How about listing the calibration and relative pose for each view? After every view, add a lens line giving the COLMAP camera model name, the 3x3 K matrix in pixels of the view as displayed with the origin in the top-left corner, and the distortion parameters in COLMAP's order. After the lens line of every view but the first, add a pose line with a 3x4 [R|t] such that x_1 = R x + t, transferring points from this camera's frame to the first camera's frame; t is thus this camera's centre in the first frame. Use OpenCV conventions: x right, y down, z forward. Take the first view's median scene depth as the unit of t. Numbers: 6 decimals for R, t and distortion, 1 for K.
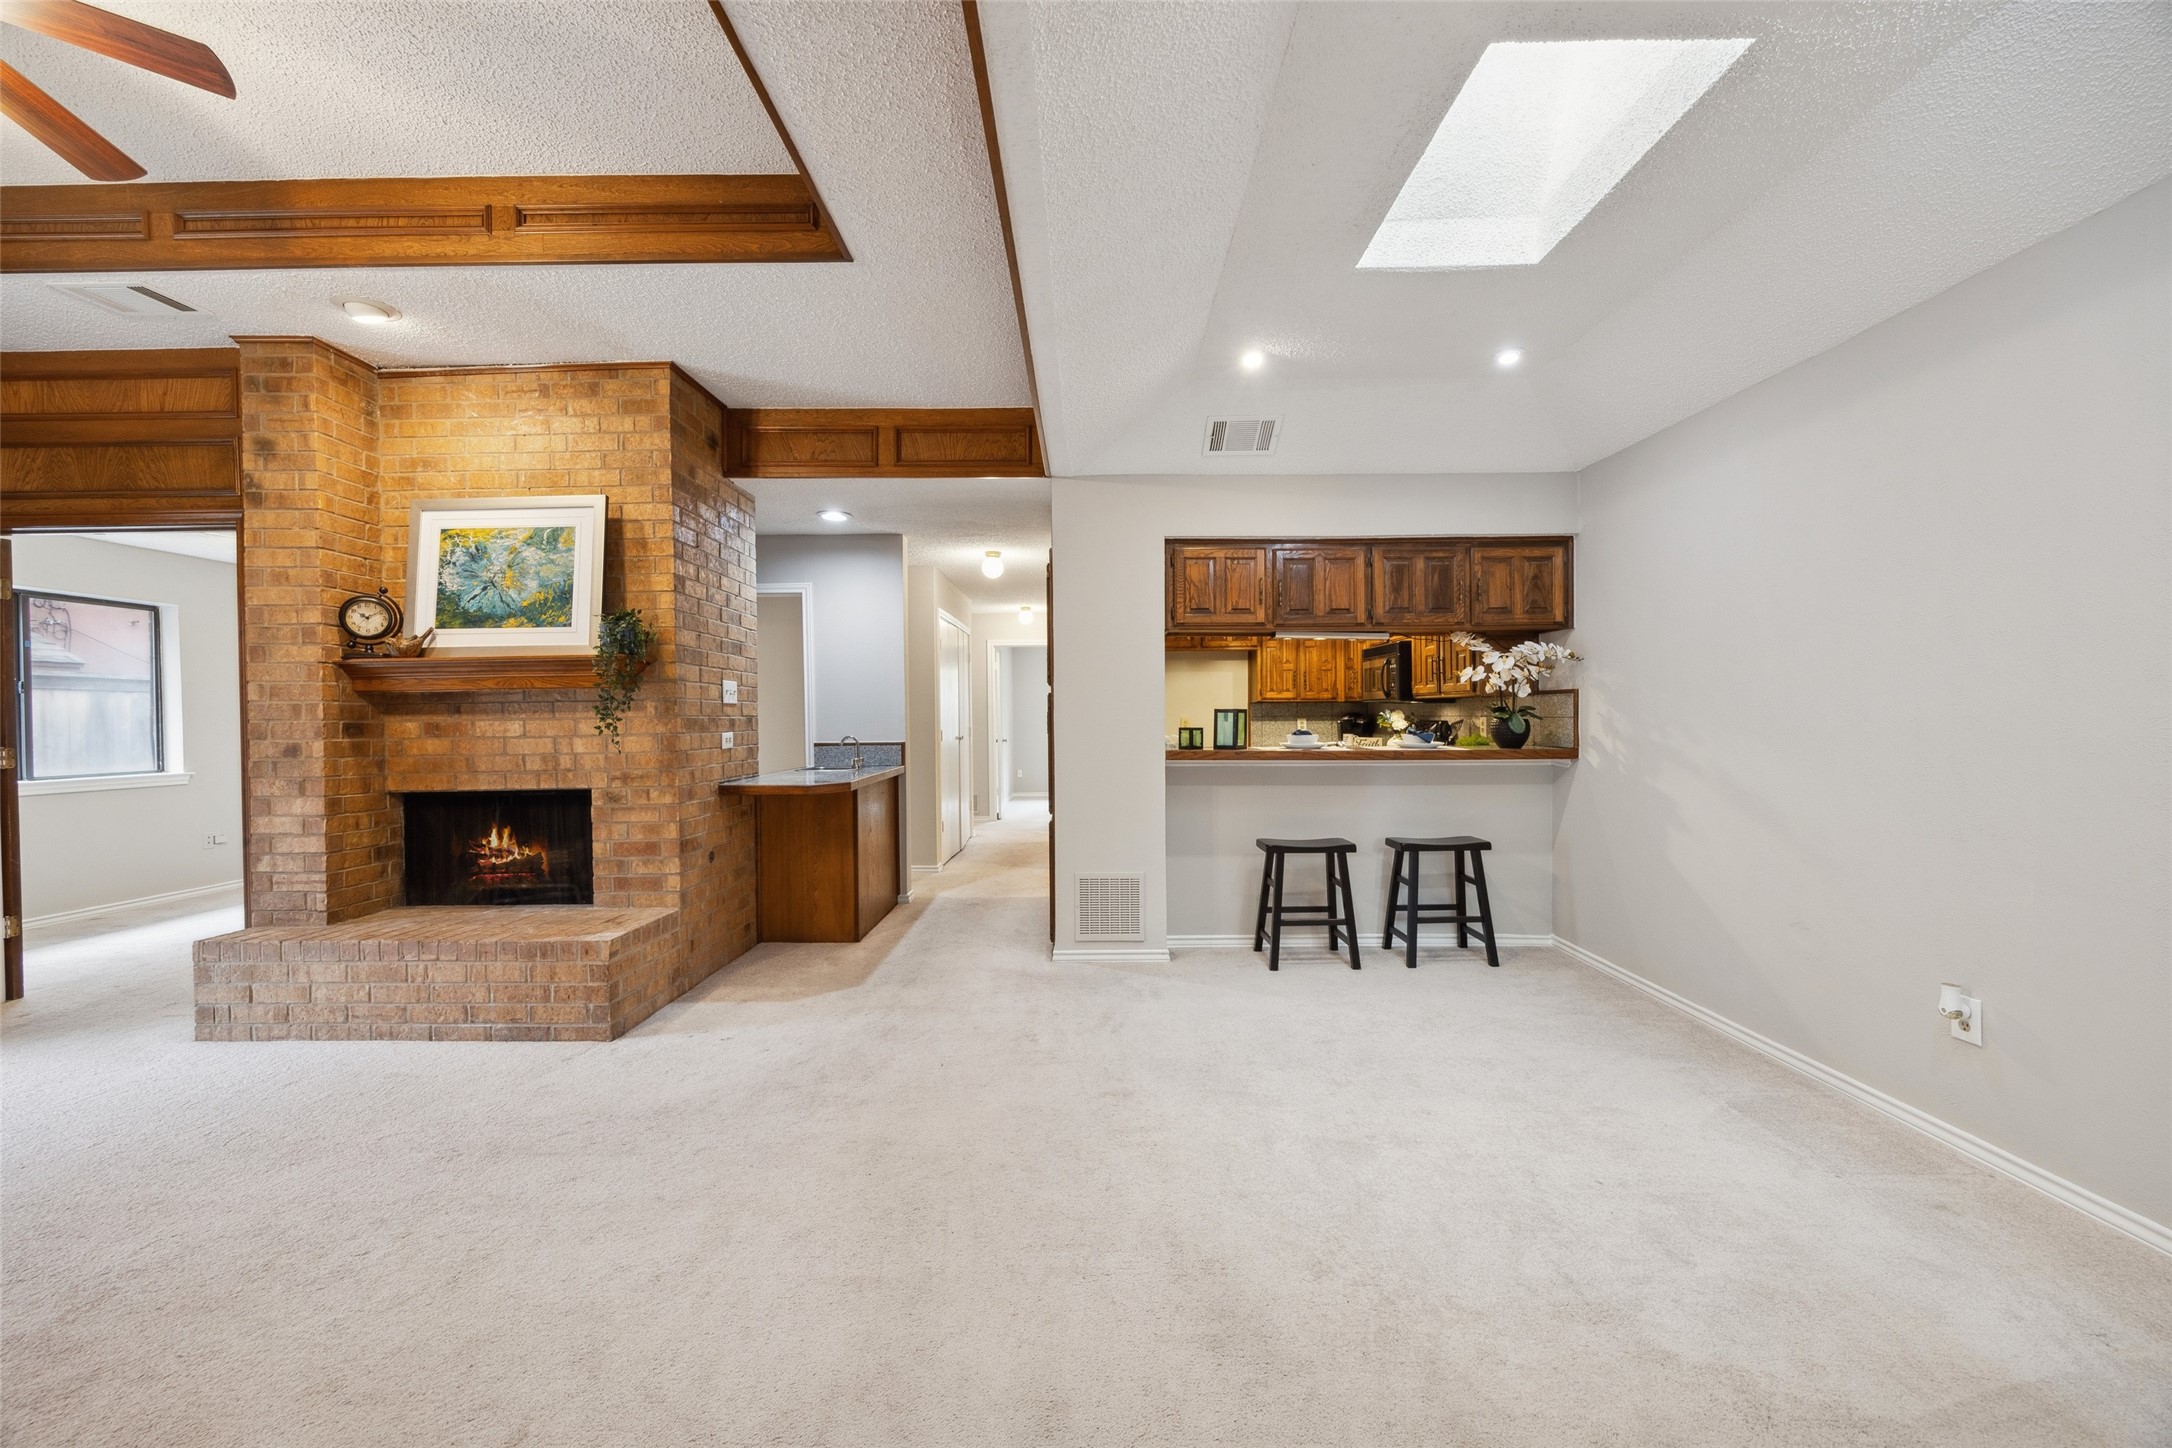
lens RADIAL K [[841.5, 0, 1092.2], [0, 841.5, 729.9], [0, 0, 1]] dist [-0.001934, 0.000242]
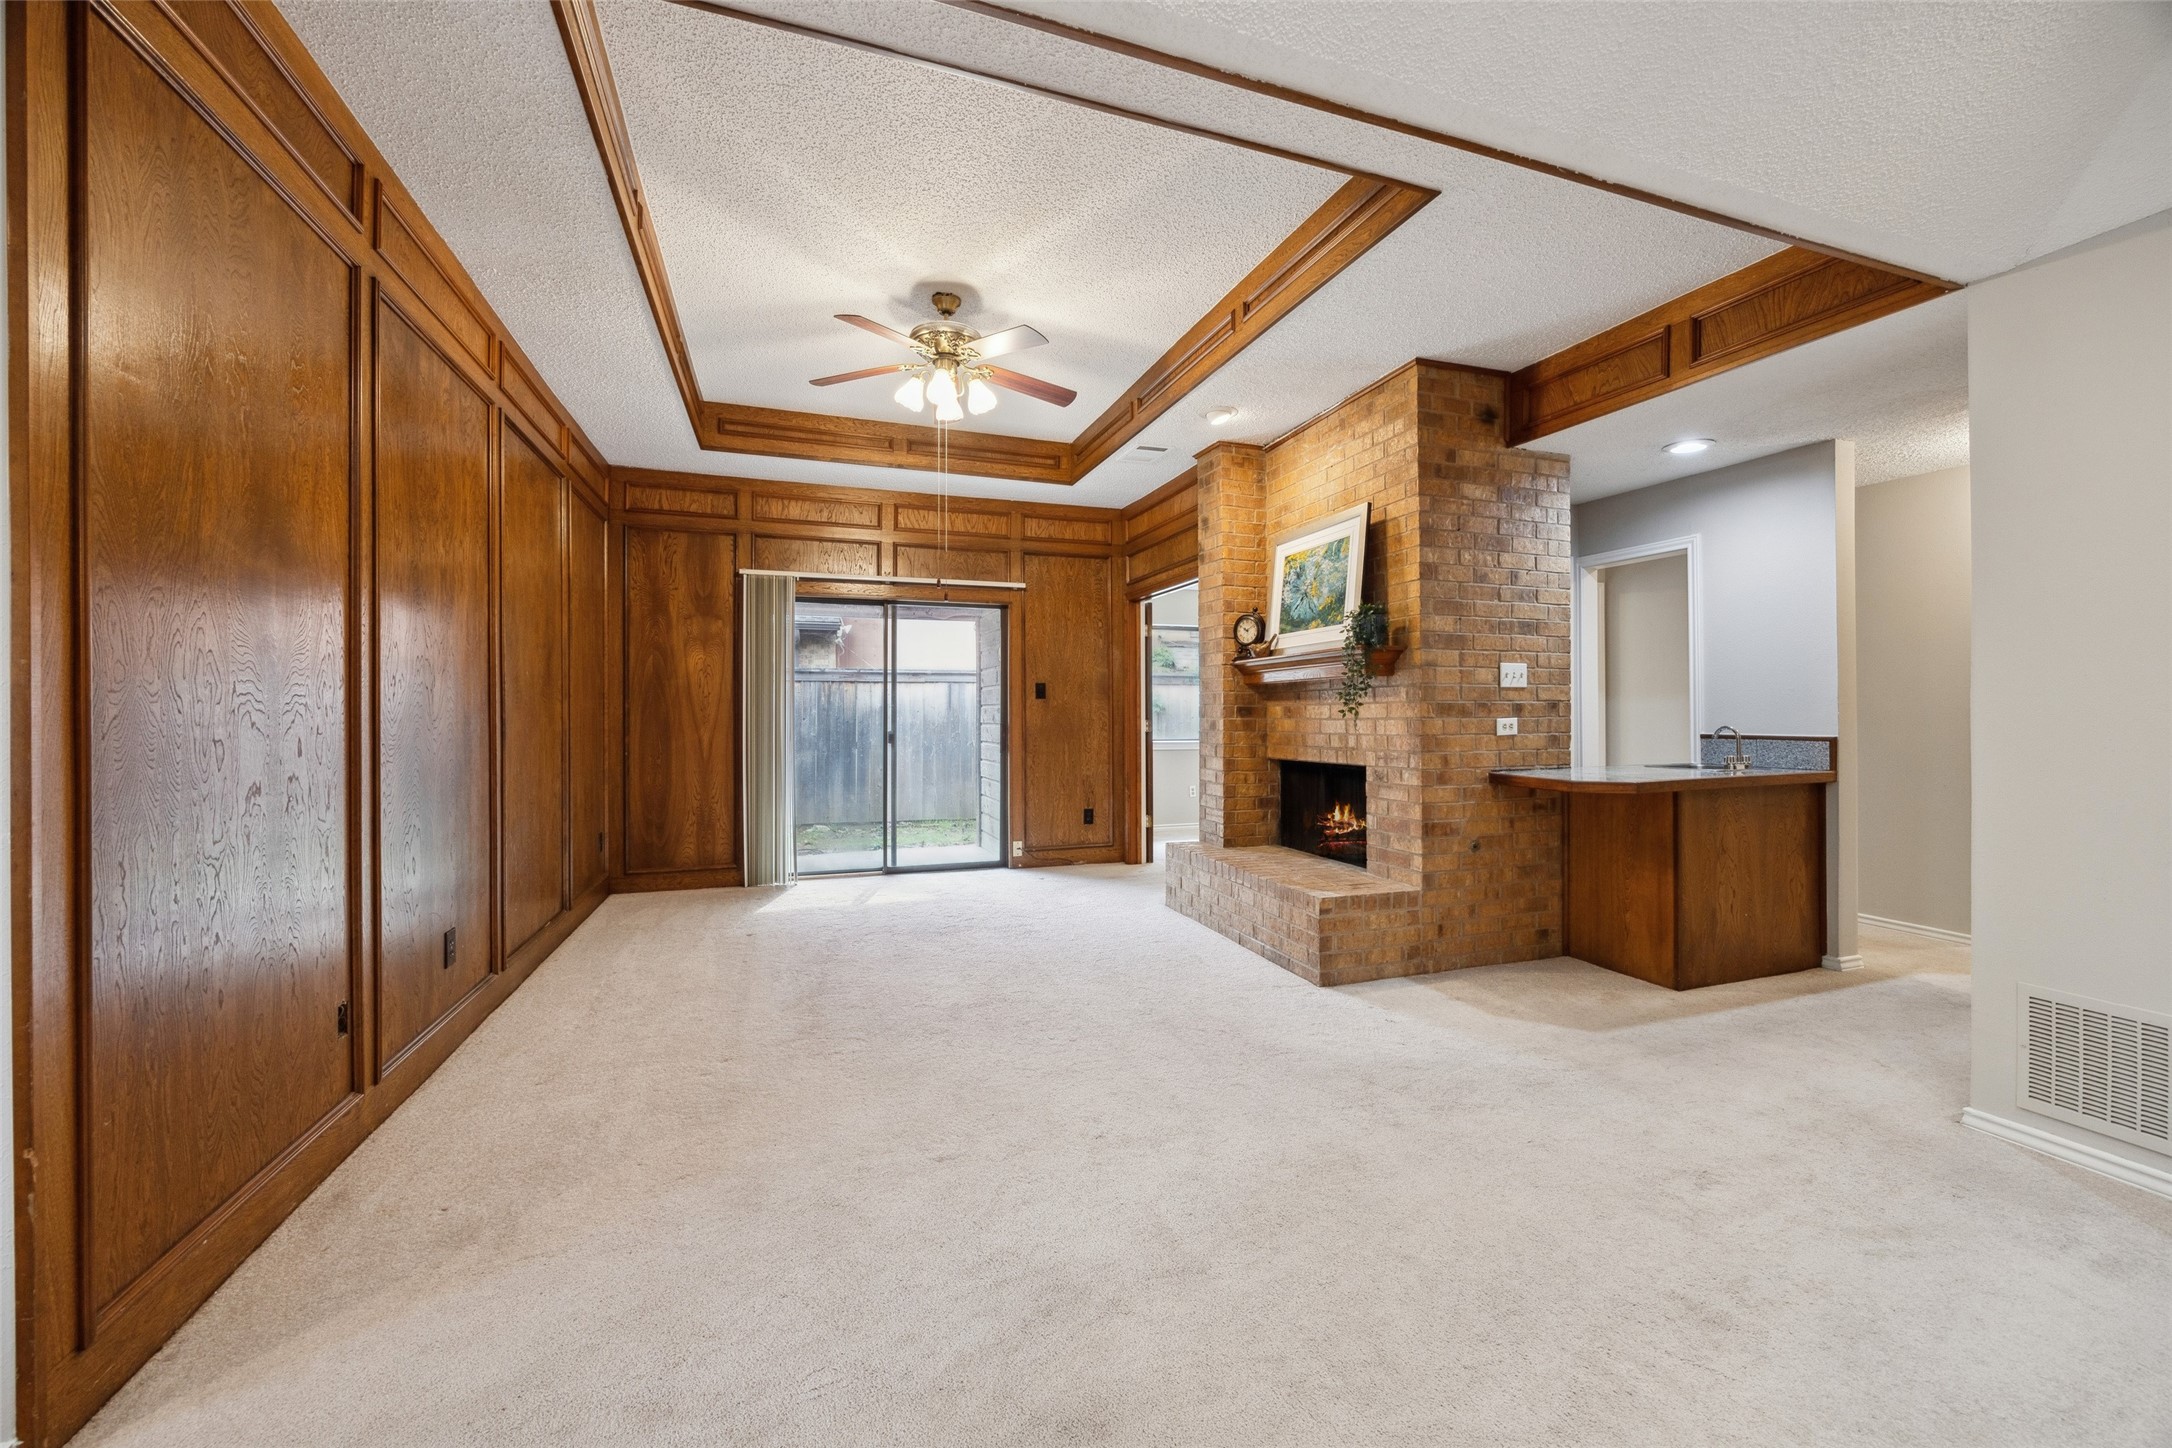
lens RADIAL K [[841.5, 0, 1075.6], [0, 841.5, 711.6], [0, 0, 1]] dist [-0.001934, 0.000242]
pose [[0.327412, 0.007854, -0.944849, 0.338204], [-0.013645, 0.999900, 0.003584, -0.001309], [0.944783, 0.011719, 0.327486, 0.267744]]
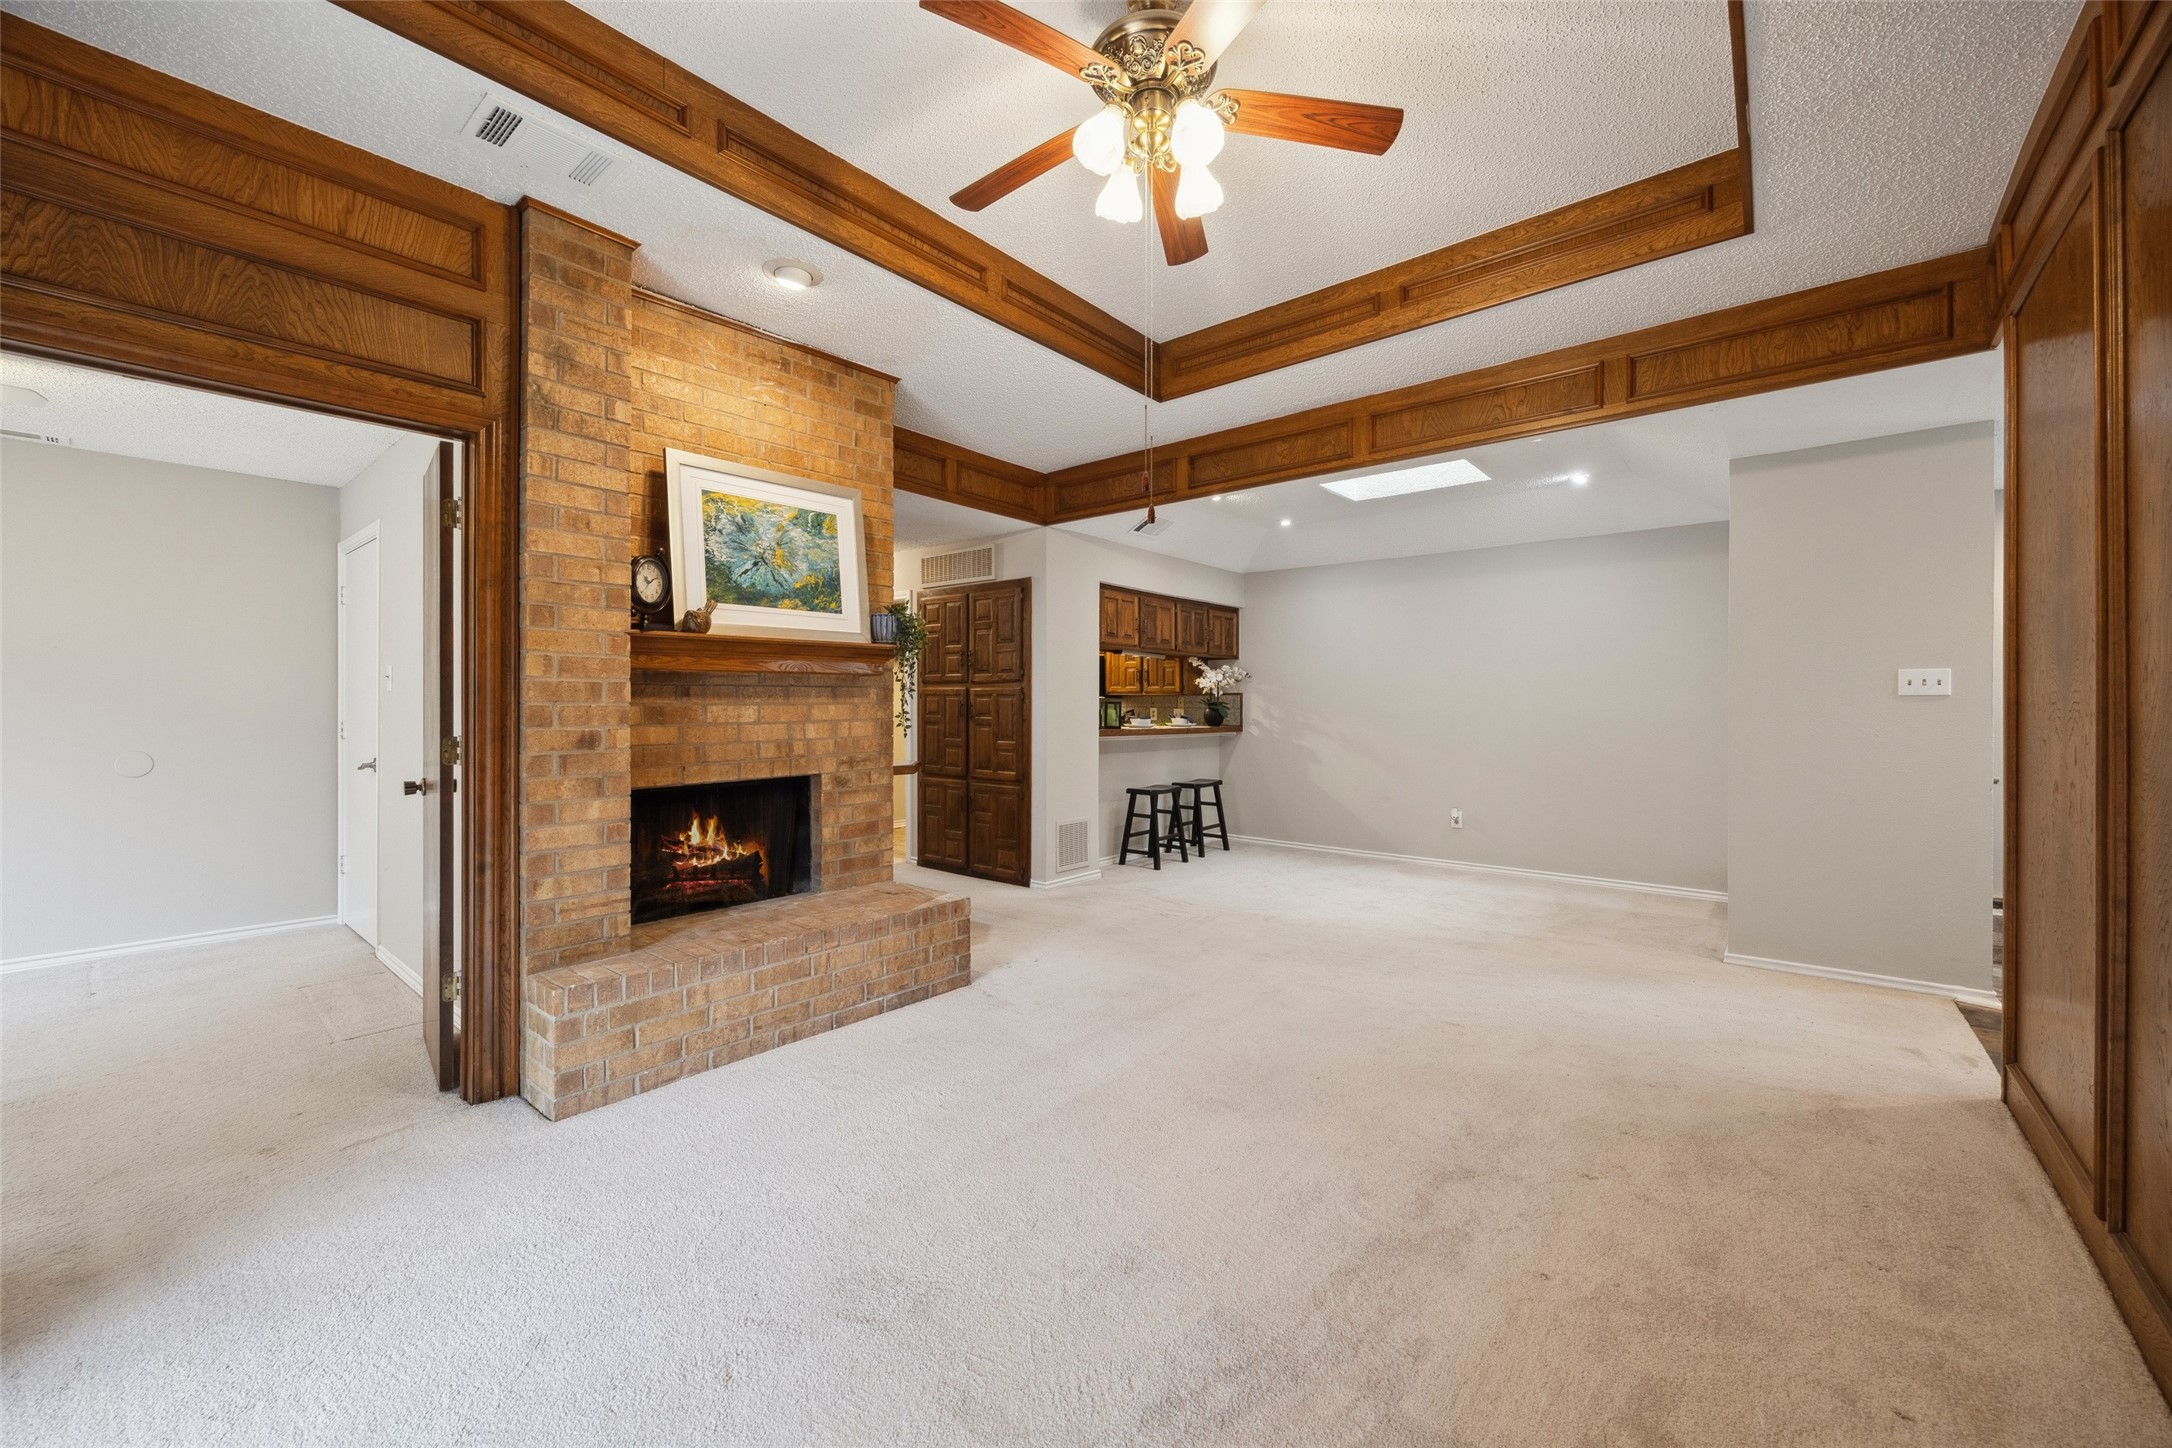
lens RADIAL K [[841.5, 0, 1093.1], [0, 841.5, 708.1], [0, 0, 1]] dist [-0.001934, 0.000242]
pose [[0.632161, 0.006577, 0.774810, -1.175638], [0.003831, 0.999925, -0.011614, 0.004361], [-0.774828, 0.010310, 0.632088, 0.115980]]
